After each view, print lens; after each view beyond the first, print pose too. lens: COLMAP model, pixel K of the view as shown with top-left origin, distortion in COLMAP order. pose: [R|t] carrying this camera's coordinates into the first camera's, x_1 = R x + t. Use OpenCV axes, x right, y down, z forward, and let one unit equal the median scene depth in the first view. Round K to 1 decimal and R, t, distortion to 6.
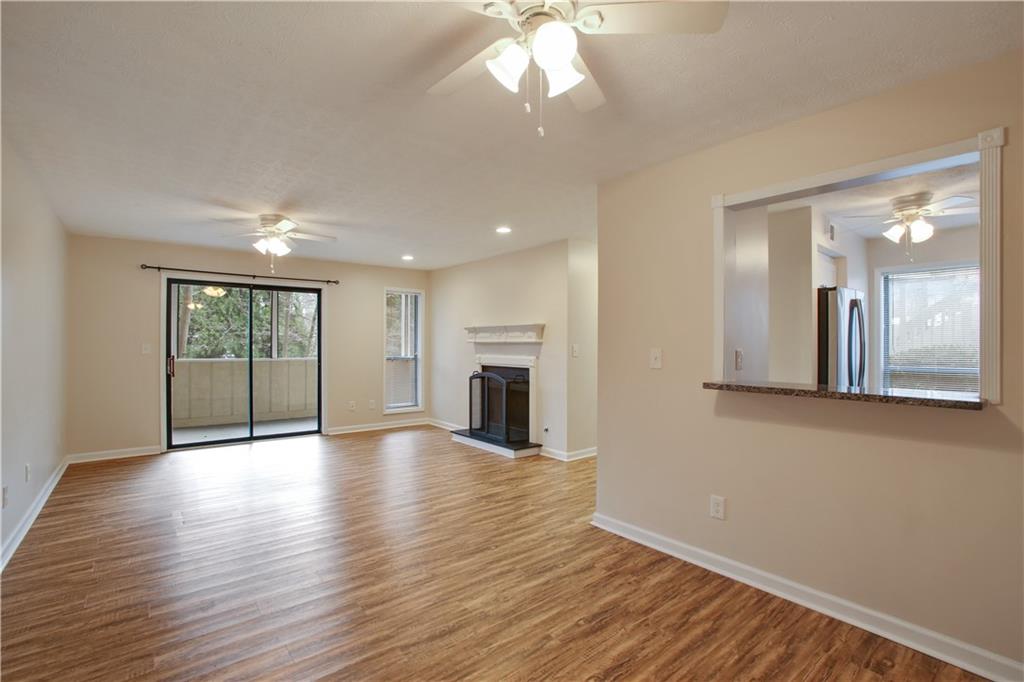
lens RADIAL K [[475.9, 0, 515.5], [0, 475.9, 342.9], [0, 0, 1]] dist [-0.085179, 0.042057]
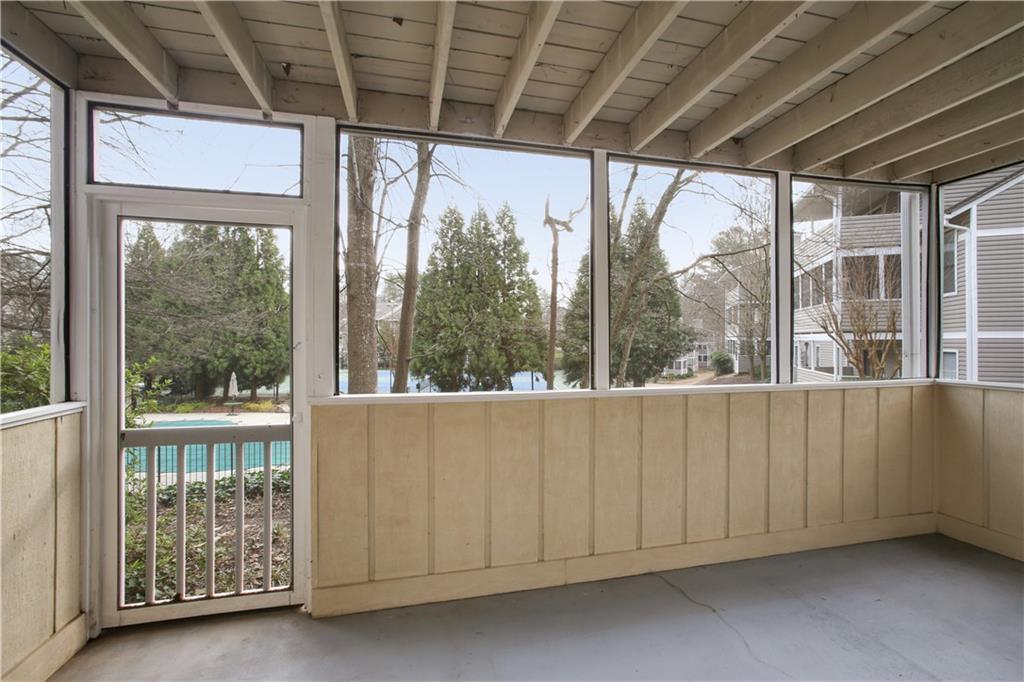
lens RADIAL K [[459.8, 0, 514.9], [0, 459.8, 341.5], [0, 0, 1]] dist [-0.035242, 0.018479]
pose [[0.898348, -0.007915, -0.439213, -0.751060], [0.010057, 0.999946, 0.002551, -0.003703], [0.439169, -0.006709, 0.898379, 1.195270]]
